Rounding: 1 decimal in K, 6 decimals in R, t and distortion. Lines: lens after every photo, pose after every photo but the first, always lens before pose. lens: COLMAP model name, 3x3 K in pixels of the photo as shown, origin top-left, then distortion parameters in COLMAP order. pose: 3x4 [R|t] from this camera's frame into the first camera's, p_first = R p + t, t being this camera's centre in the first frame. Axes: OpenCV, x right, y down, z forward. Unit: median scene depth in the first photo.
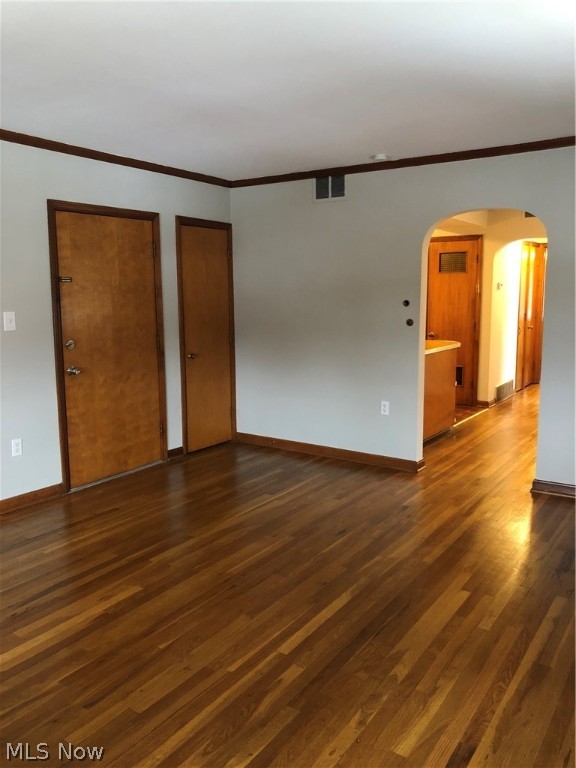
lens RADIAL K [[632.9, 0, 290.0], [0, 632.9, 382.3], [0, 0, 1]] dist [-0.005408, 0.012664]
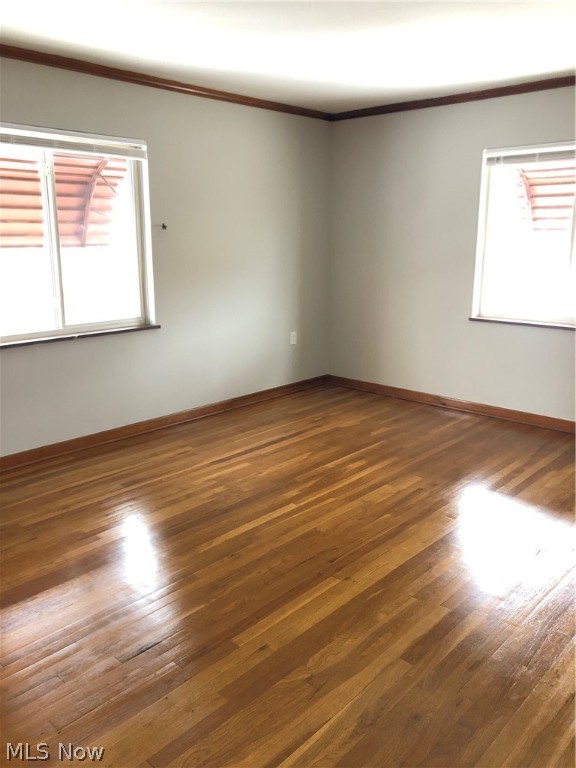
lens RADIAL K [[632.9, 0, 287.5], [0, 632.9, 383.7], [0, 0, 1]] dist [-0.005408, 0.012664]
pose [[-0.988867, -0.031543, 0.145422, -0.188509], [0.024911, 0.928391, 0.370770, -0.314577], [-0.146704, 0.370265, -0.917269, 2.187979]]
